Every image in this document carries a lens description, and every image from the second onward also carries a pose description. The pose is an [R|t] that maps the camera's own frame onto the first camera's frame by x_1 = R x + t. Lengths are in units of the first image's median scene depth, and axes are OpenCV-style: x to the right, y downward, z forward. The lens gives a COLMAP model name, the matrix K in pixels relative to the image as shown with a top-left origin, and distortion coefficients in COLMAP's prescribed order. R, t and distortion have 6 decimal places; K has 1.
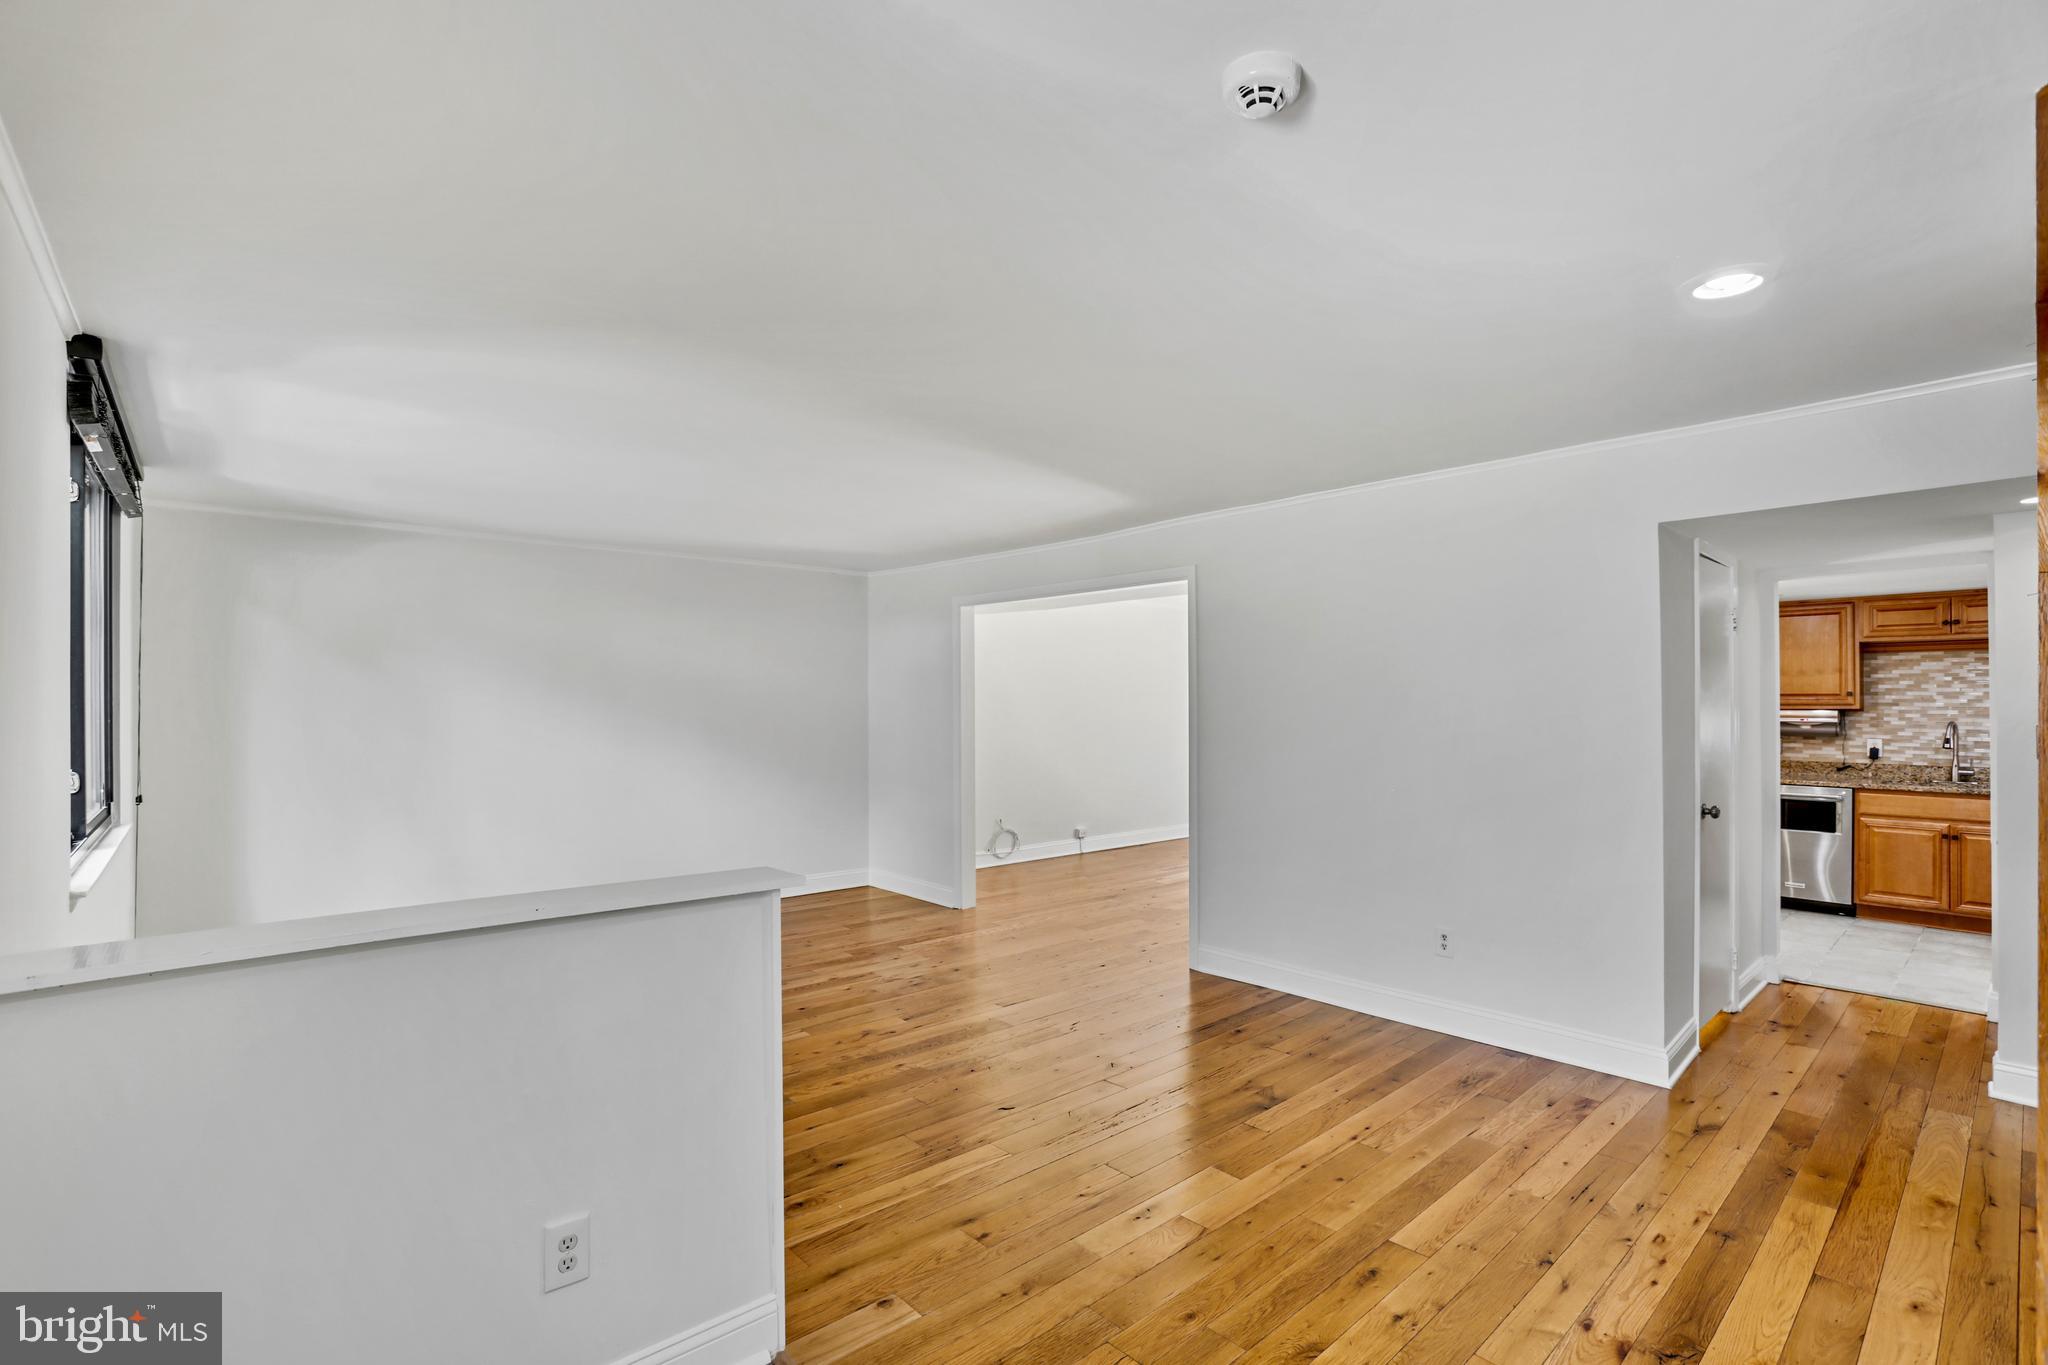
lens RADIAL K [[950.8, 0, 1022.3], [0, 950.8, 691.5], [0, 0, 1]] dist [-0.061394, 0.022056]
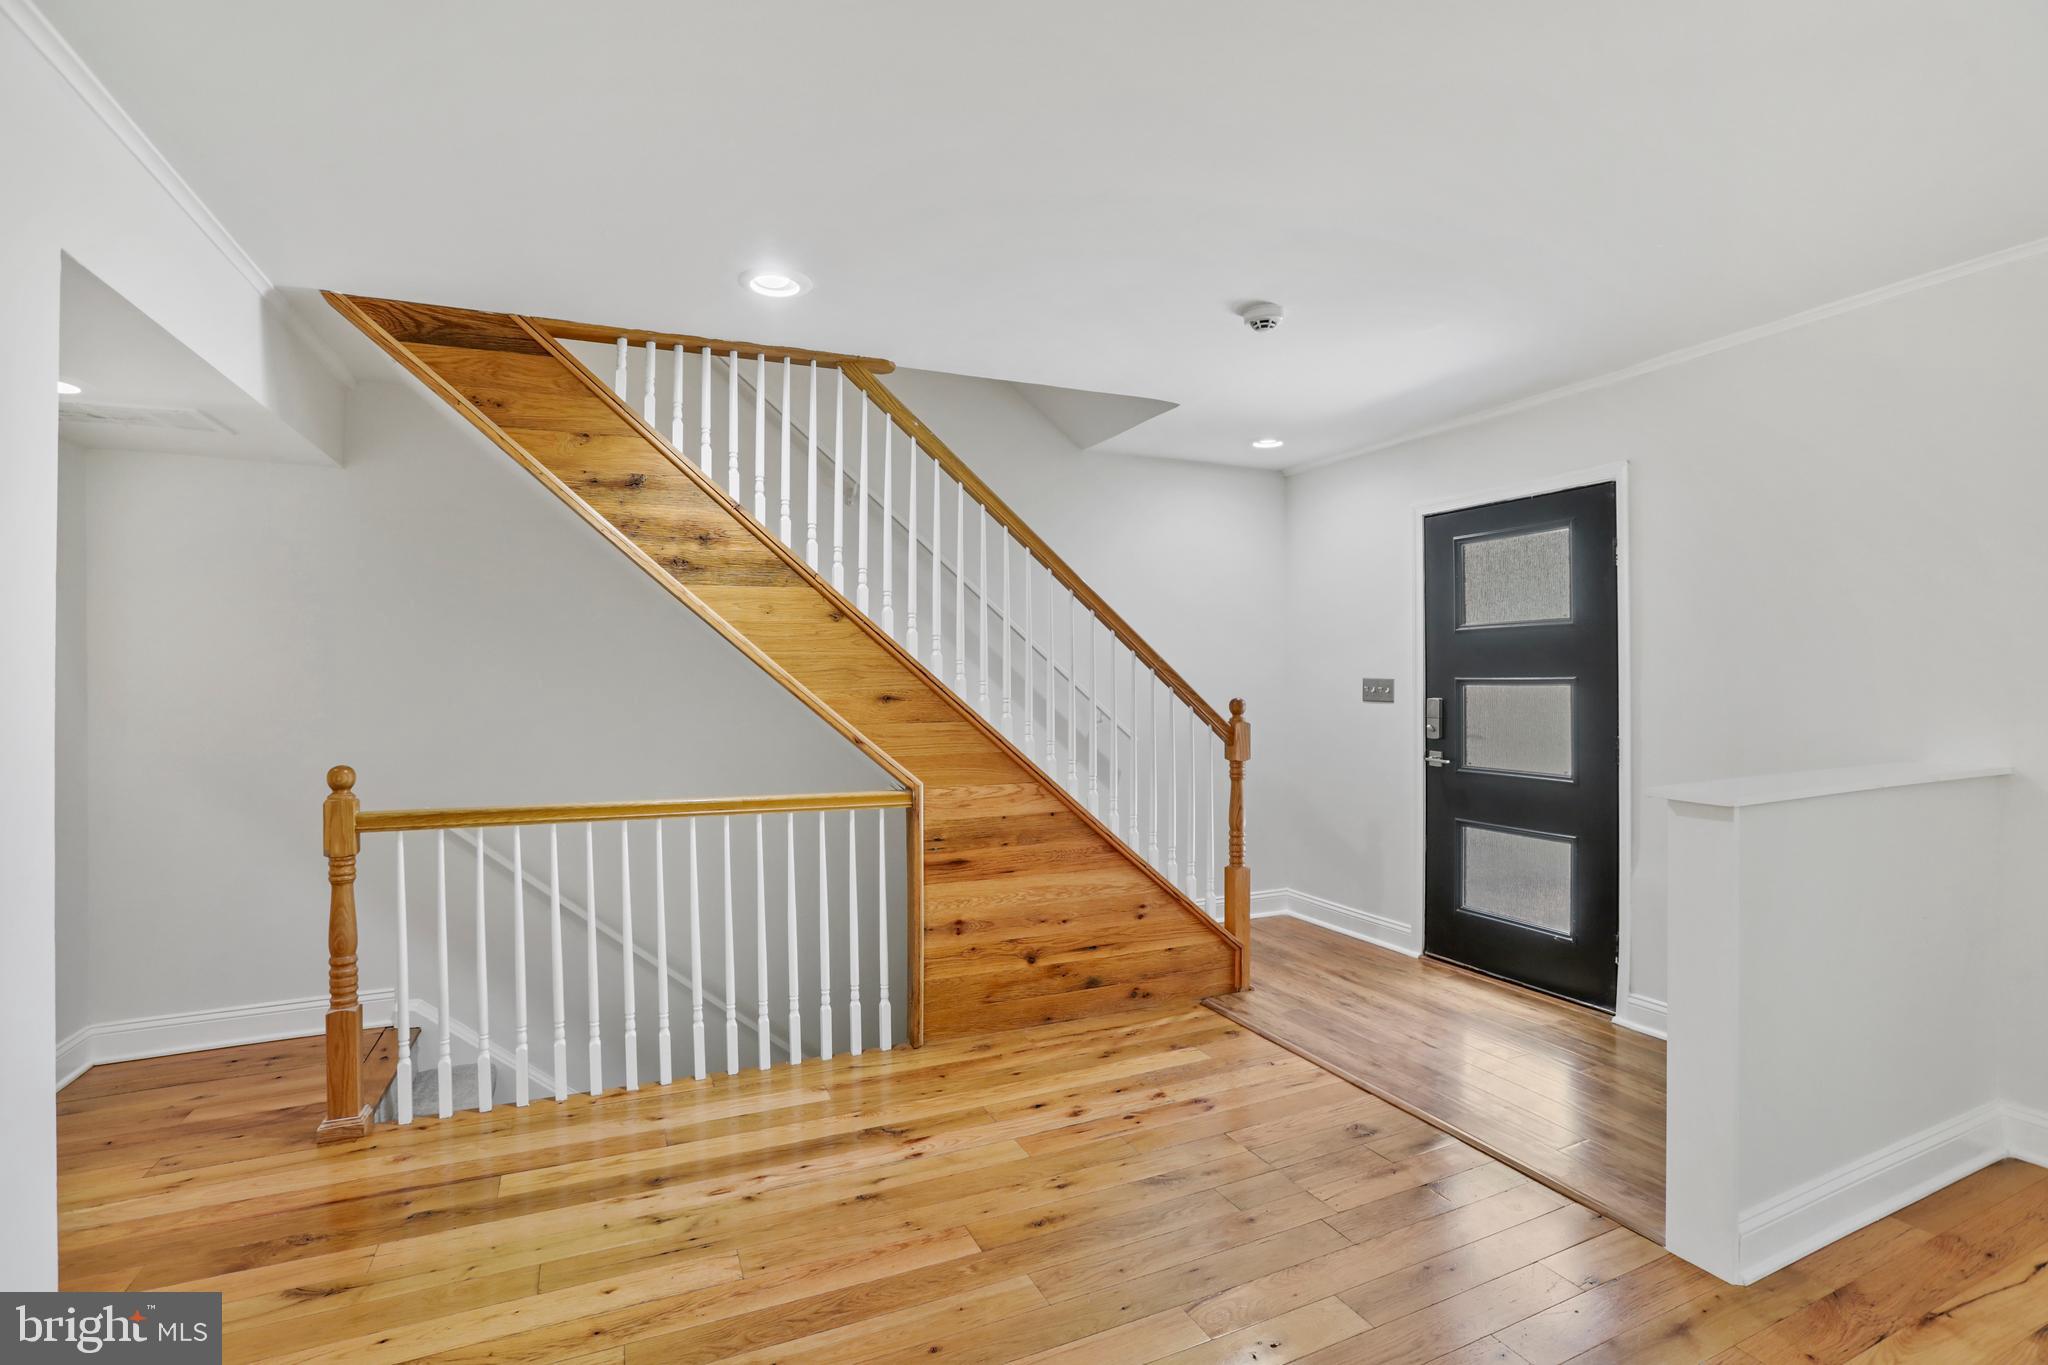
lens RADIAL K [[950.8, 0, 1022.7], [0, 950.8, 681.2], [0, 0, 1]] dist [-0.061394, 0.022056]
pose [[-0.954404, 0.006986, 0.298437, 0.097749], [0.005325, 0.999965, -0.006378, 0.071363], [-0.298471, -0.004498, -0.954408, 1.815078]]
